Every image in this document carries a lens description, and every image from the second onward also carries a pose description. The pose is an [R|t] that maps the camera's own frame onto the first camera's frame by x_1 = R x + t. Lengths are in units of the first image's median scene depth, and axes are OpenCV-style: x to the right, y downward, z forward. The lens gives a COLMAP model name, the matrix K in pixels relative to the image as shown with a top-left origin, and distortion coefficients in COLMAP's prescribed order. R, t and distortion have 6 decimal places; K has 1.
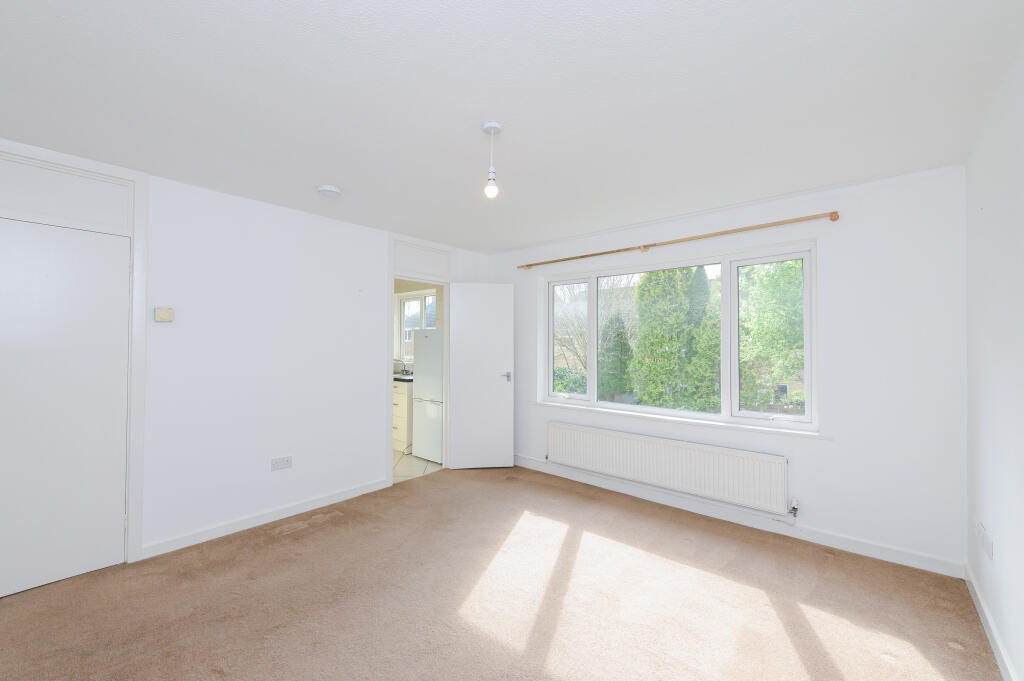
lens RADIAL K [[414.7, 0, 512.6], [0, 414.7, 338.5], [0, 0, 1]] dist [0.008809, -0.002090]
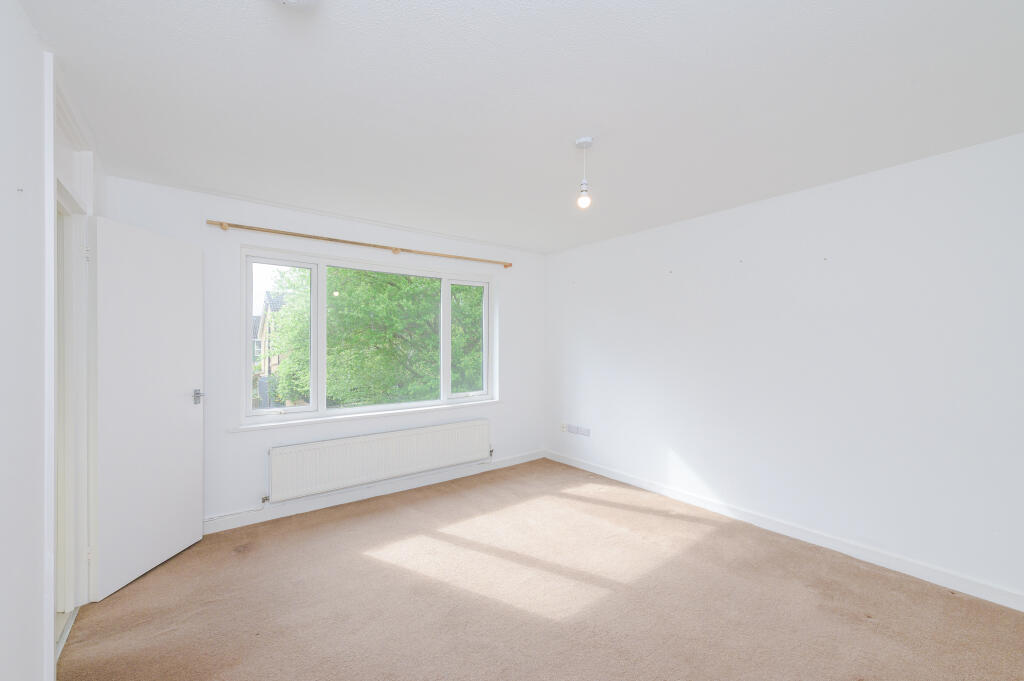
lens RADIAL K [[387.9, 0, 512.5], [0, 387.9, 344.2], [0, 0, 1]] dist [0.012469, 0.000084]
pose [[0.225888, -0.001120, 0.974153, -0.611215], [-0.011616, 0.999925, 0.003843, 0.009425], [-0.974084, -0.012183, 0.225858, 0.541008]]
